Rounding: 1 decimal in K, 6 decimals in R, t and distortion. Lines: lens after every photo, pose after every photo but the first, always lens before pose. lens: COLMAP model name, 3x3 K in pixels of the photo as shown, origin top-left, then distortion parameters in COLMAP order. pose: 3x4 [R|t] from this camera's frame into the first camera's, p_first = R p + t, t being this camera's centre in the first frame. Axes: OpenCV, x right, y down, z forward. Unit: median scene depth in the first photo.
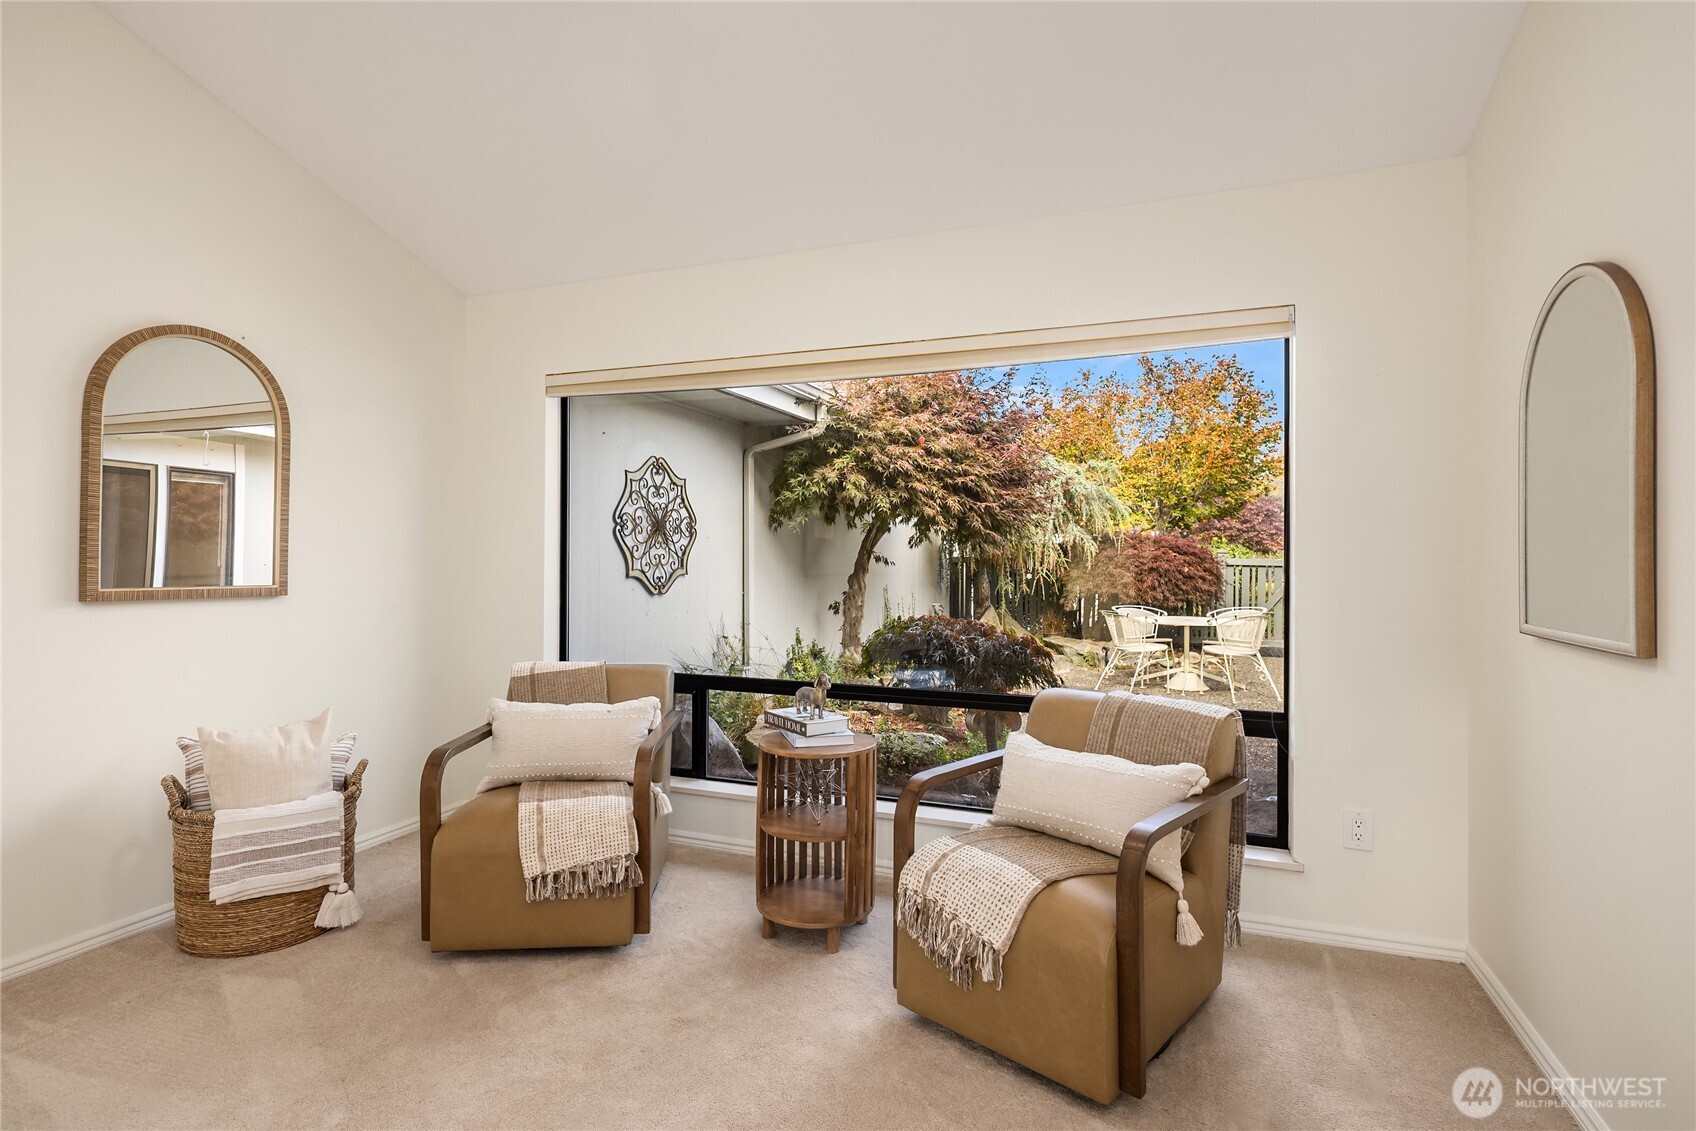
lens RADIAL K [[826.3, 0, 843.6], [0, 826.3, 549.6], [0, 0, 1]] dist [0.001422, -0.000271]
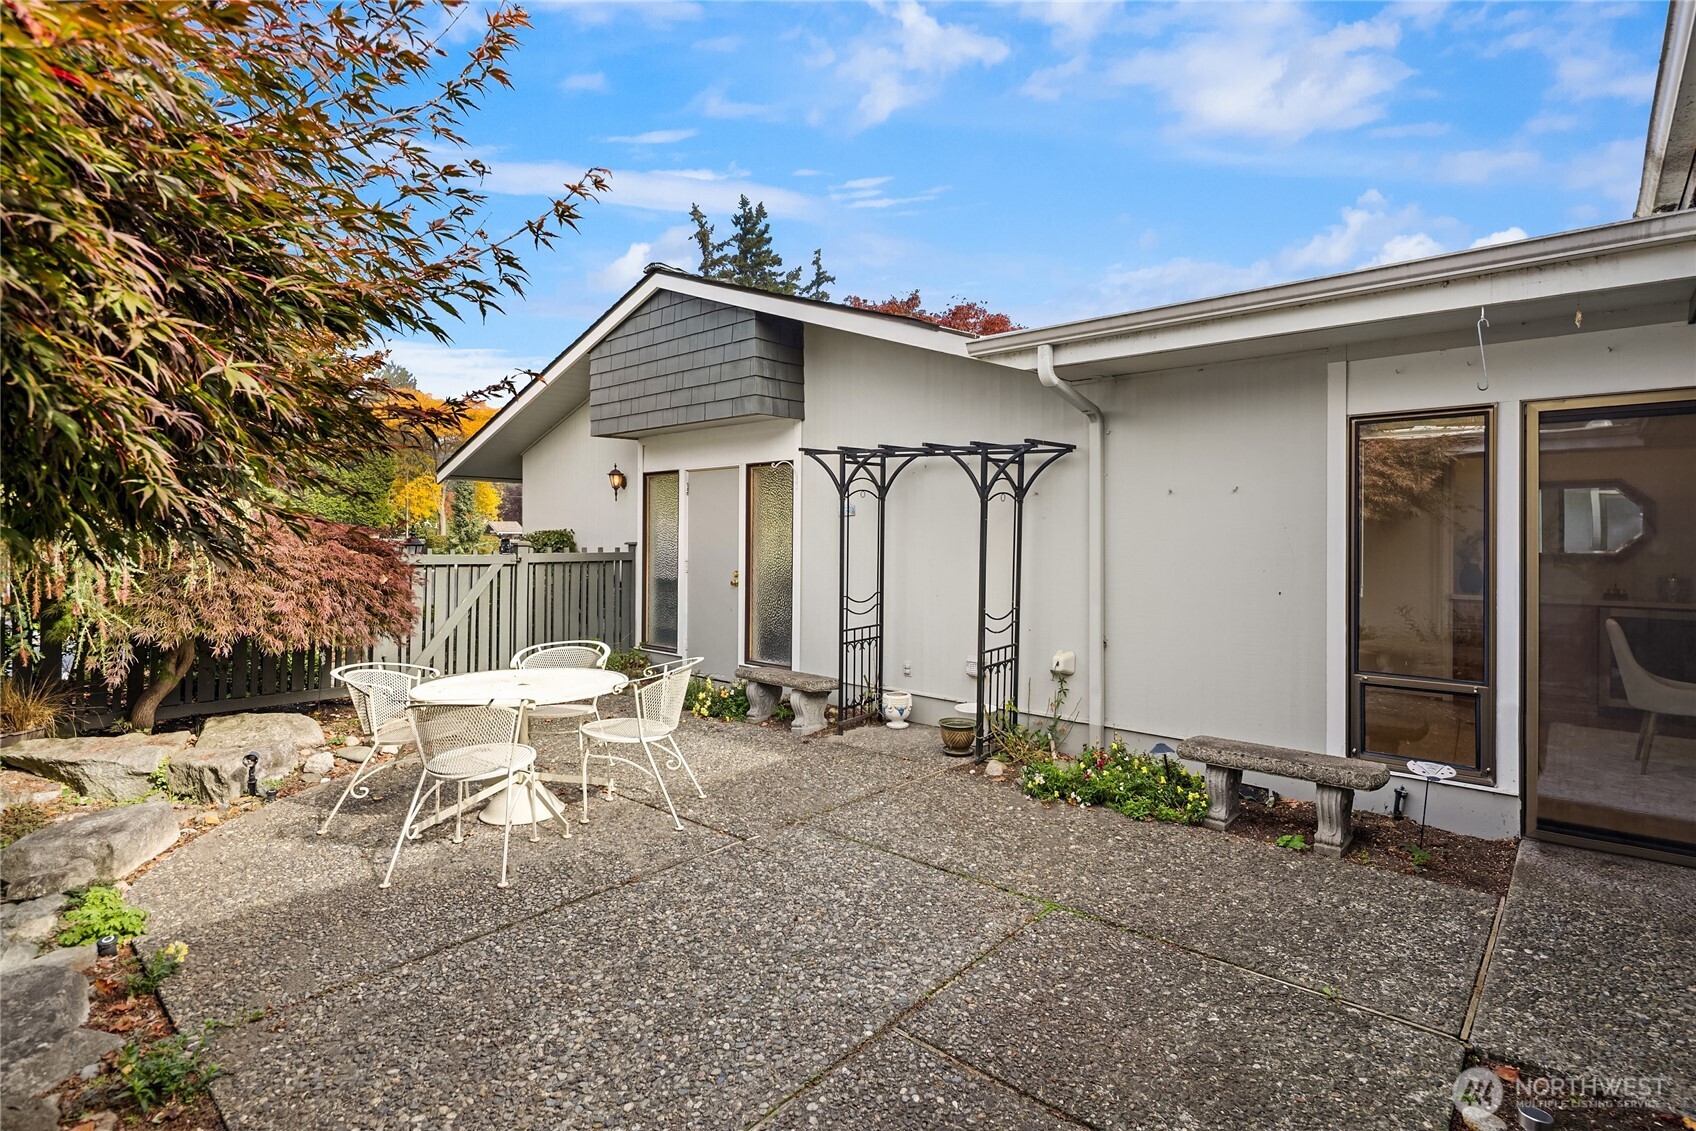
lens RADIAL K [[820.3, 0, 844.6], [0, 820.3, 535.1], [0, 0, 1]] dist [0.001286, 0.000208]
pose [[0.345012, -0.003018, 0.938593, -0.011806], [-0.010074, 0.999925, 0.006918, -0.023434], [-0.938544, -0.011842, 0.344956, 0.861944]]
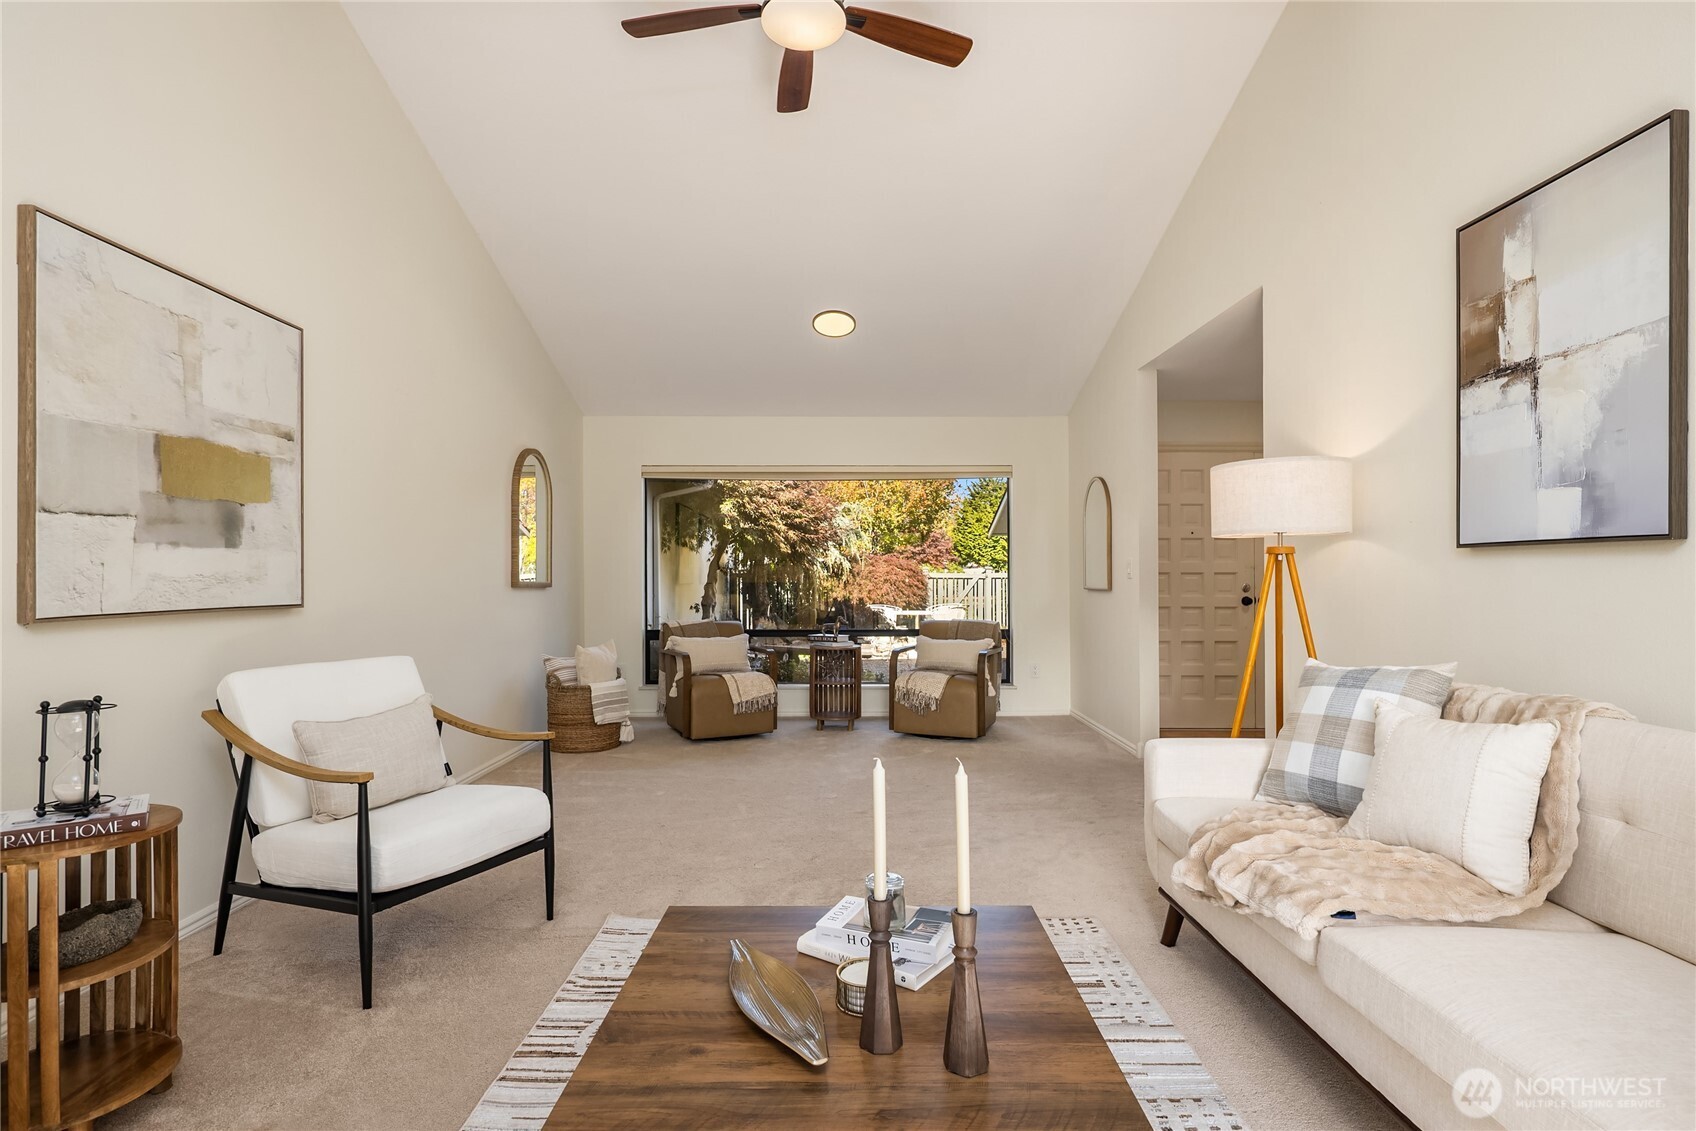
lens RADIAL K [[820.5, 0, 845.4], [0, 820.5, 578.6], [0, 0, 1]] dist [0.001433, -0.000111]
pose [[0.927417, -0.006950, 0.373965, -0.380953], [0.003048, 0.999935, 0.011024, 0.008488], [-0.374017, -0.009084, 0.927377, -0.498180]]
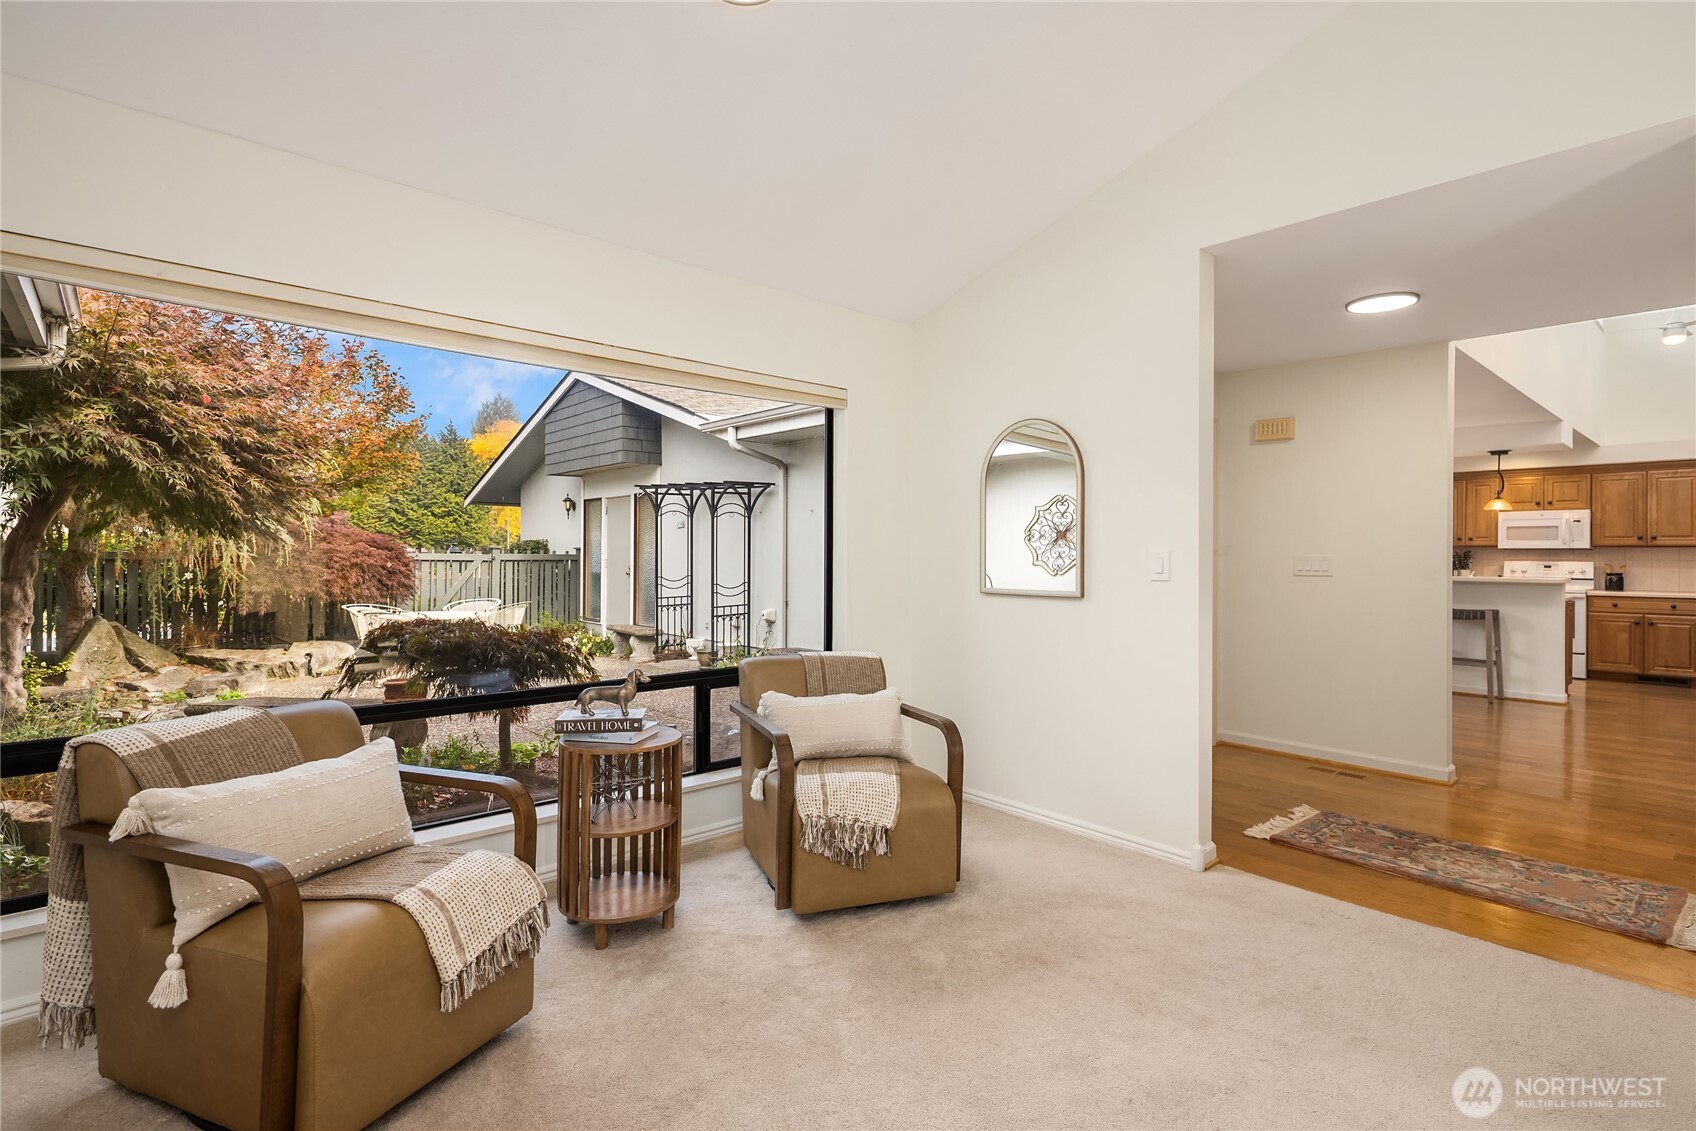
lens RADIAL K [[821.8, 0, 851.3], [0, 821.8, 552.5], [0, 0, 1]] dist [0.001001, 0.000259]
pose [[0.447021, 0.000368, 0.894523, -0.355637], [-0.009749, 0.999943, 0.004460, -0.000140], [-0.894470, -0.010714, 0.446999, 0.135757]]
